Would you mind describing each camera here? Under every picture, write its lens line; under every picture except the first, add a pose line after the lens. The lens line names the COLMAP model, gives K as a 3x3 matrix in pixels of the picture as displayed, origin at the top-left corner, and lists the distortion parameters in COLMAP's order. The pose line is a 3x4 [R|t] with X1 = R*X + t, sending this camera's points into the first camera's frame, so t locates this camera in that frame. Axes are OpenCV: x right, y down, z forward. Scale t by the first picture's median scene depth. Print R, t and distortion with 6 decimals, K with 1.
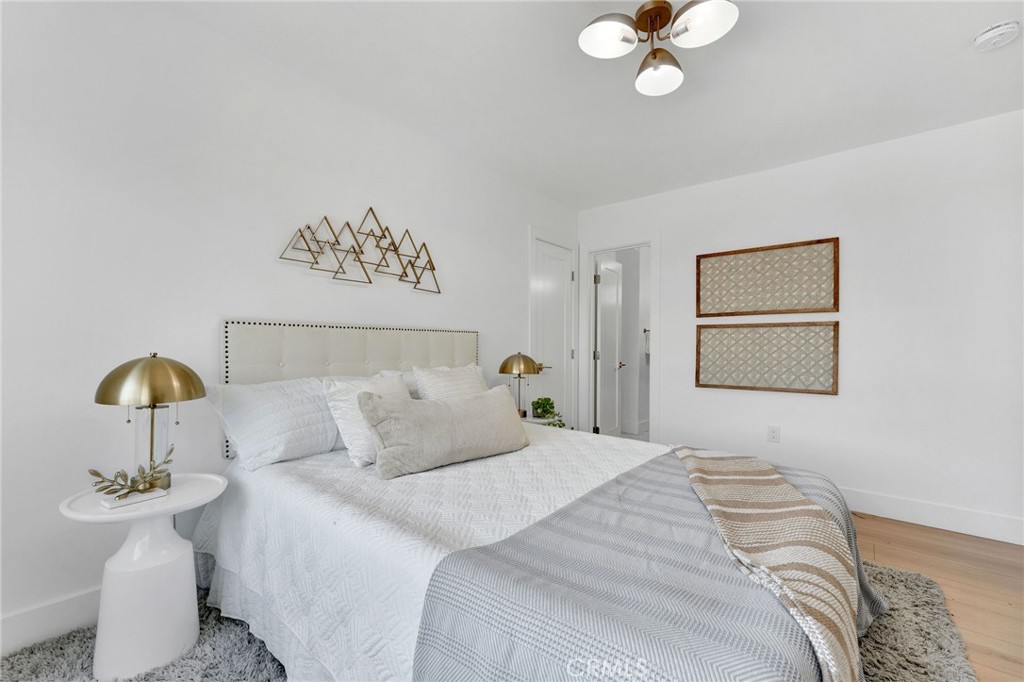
lens RADIAL K [[417.4, 0, 512.8], [0, 417.4, 341.3], [0, 0, 1]] dist [-0.003077, 0.002004]
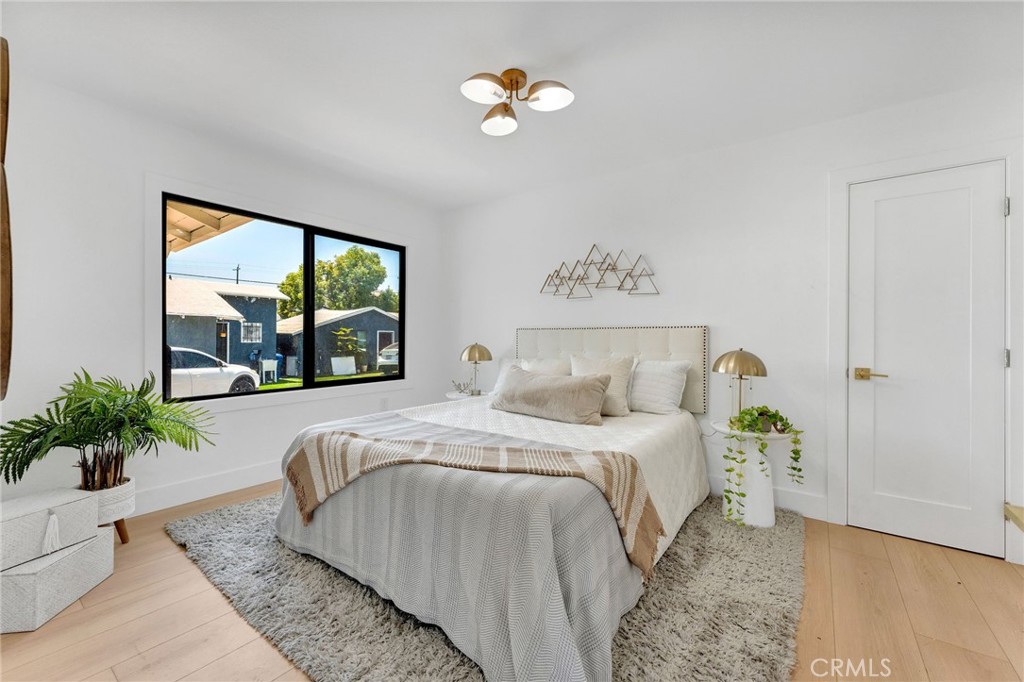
lens RADIAL K [[417.4, 0, 512.0], [0, 417.4, 341.6], [0, 0, 1]] dist [-0.003077, 0.002004]
pose [[0.073916, -0.003786, -0.997257, 1.038320], [0.003110, 0.999989, -0.003566, 0.016593], [0.997260, -0.002838, 0.073927, 0.601997]]
